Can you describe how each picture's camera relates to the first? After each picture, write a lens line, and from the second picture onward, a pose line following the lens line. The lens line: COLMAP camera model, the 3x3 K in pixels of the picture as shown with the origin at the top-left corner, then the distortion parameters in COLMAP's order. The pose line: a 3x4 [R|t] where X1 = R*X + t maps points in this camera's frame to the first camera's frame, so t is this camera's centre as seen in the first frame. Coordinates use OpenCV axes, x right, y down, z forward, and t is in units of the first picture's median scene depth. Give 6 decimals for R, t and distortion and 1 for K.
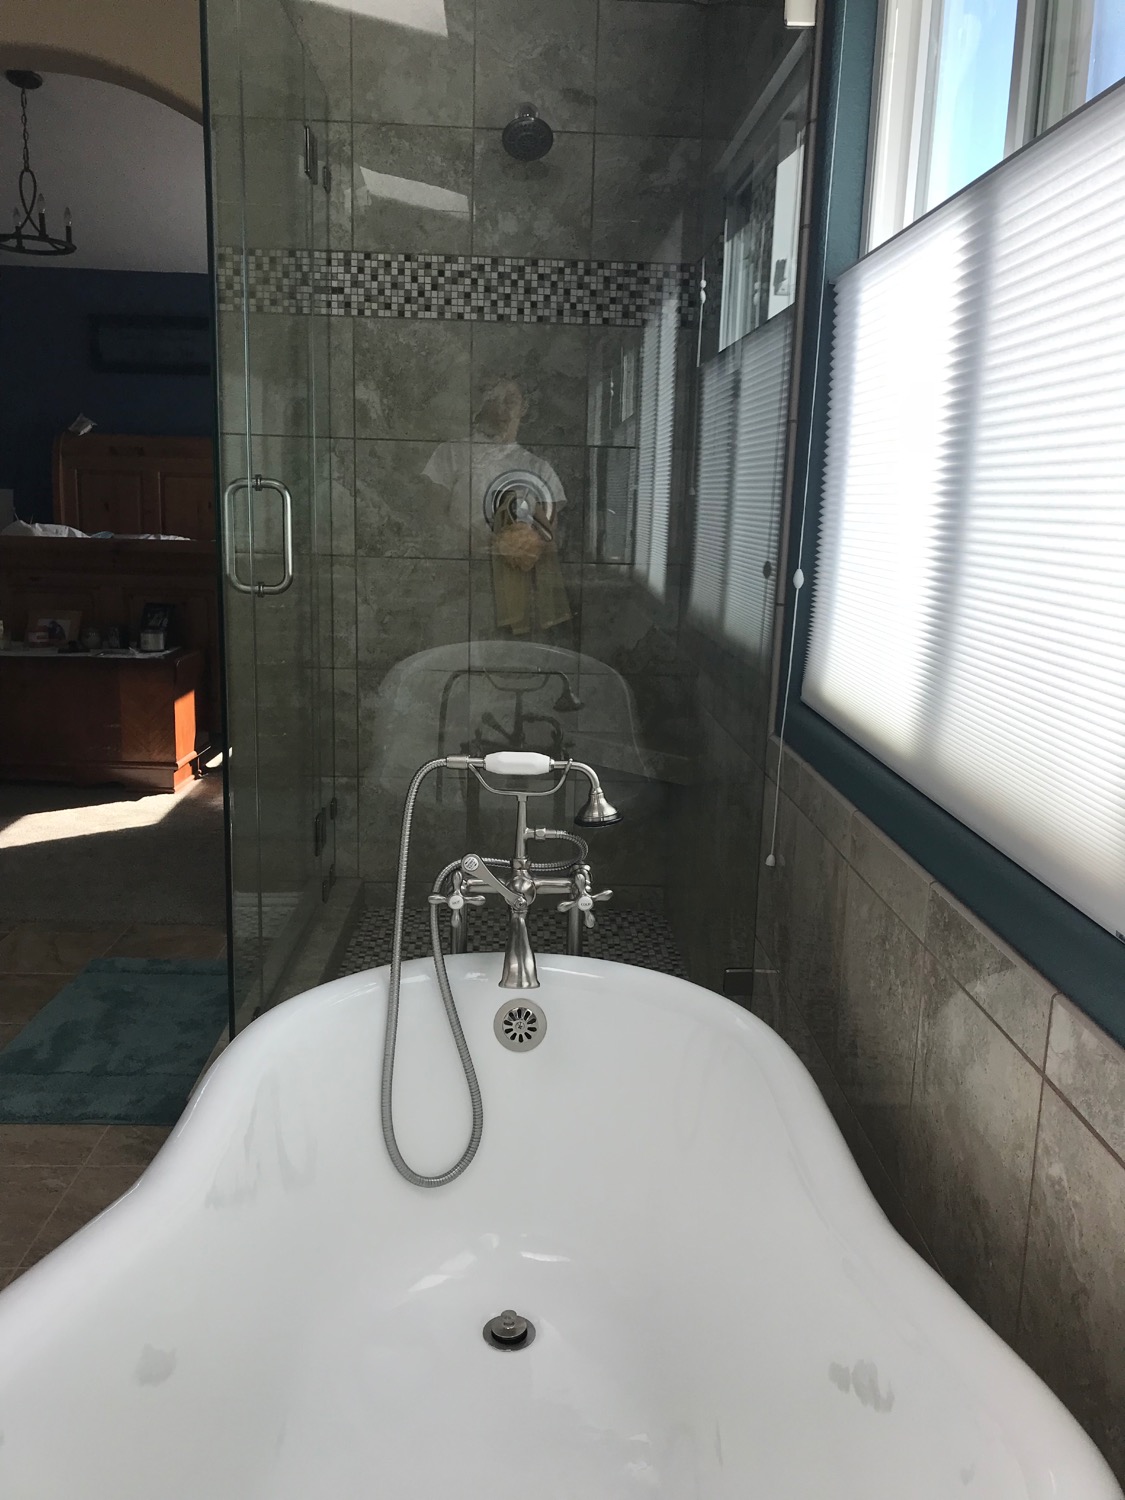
lens RADIAL K [[1216.8, 0, 563.2], [0, 1216.8, 750.3], [0, 0, 1]] dist [0.008133, -0.015037]
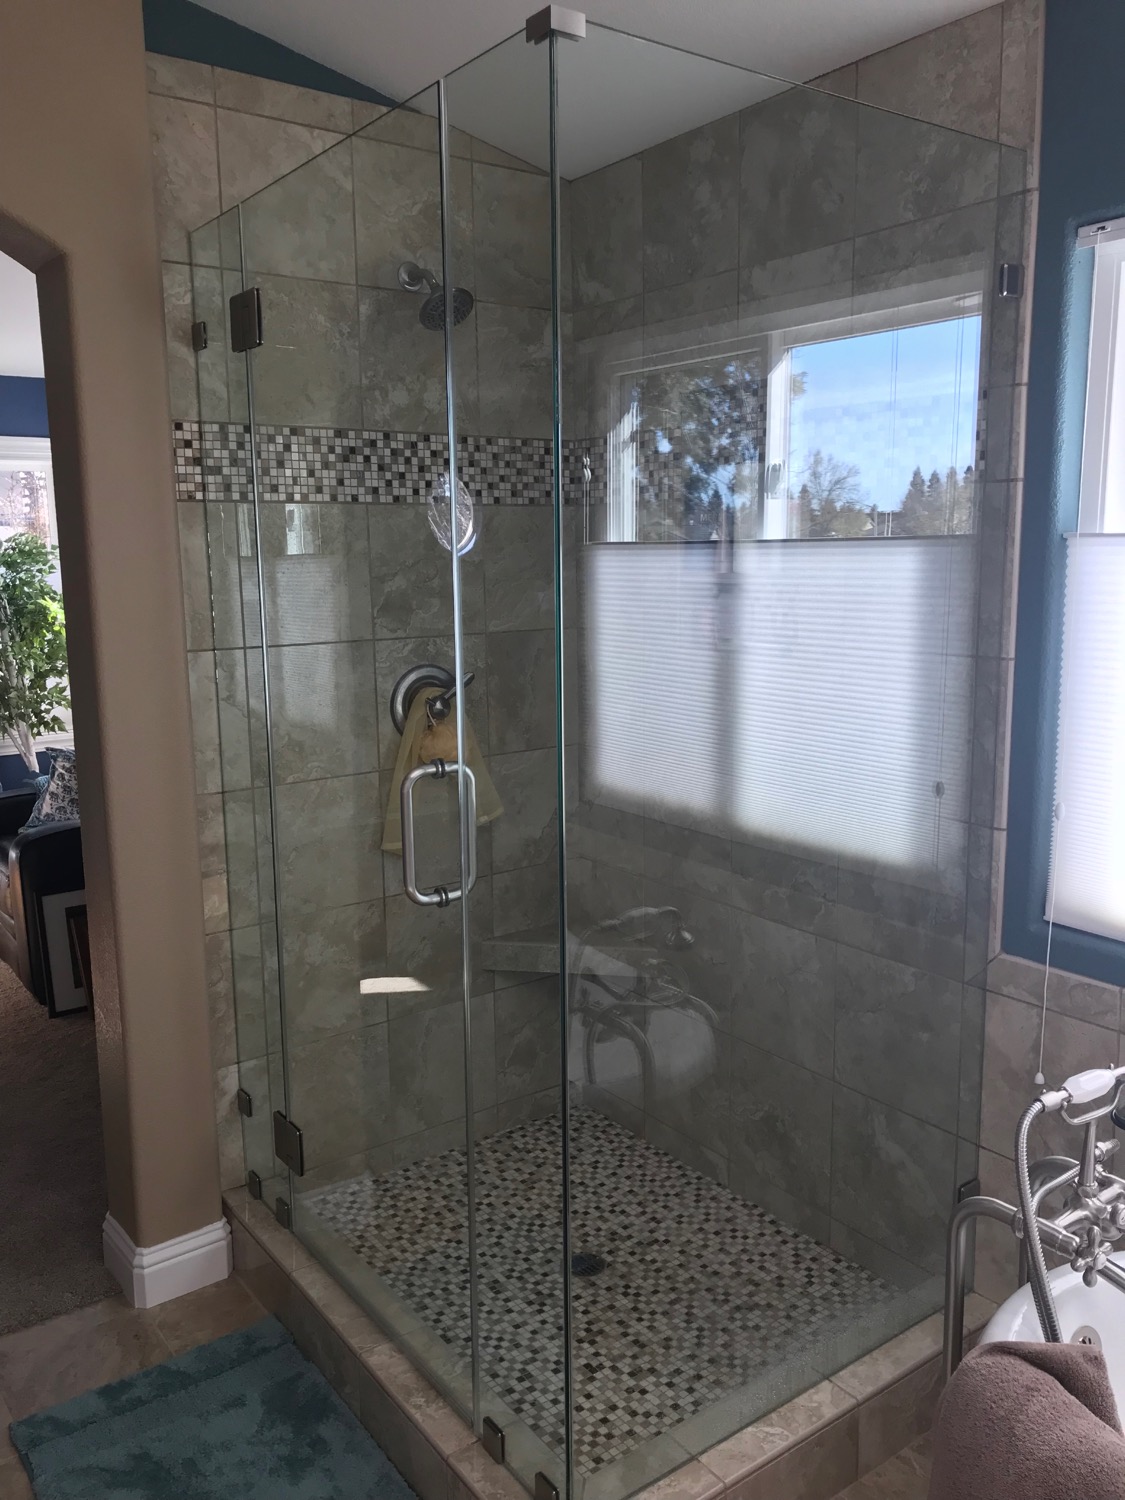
lens RADIAL K [[1216.8, 0, 565.7], [0, 1216.8, 748.0], [0, 0, 1]] dist [0.008133, -0.015037]
pose [[0.821482, -0.131749, 0.554806, -0.462790], [0.150111, 0.988590, 0.012495, -0.171884], [-0.550122, 0.073019, 0.831886, 0.219436]]
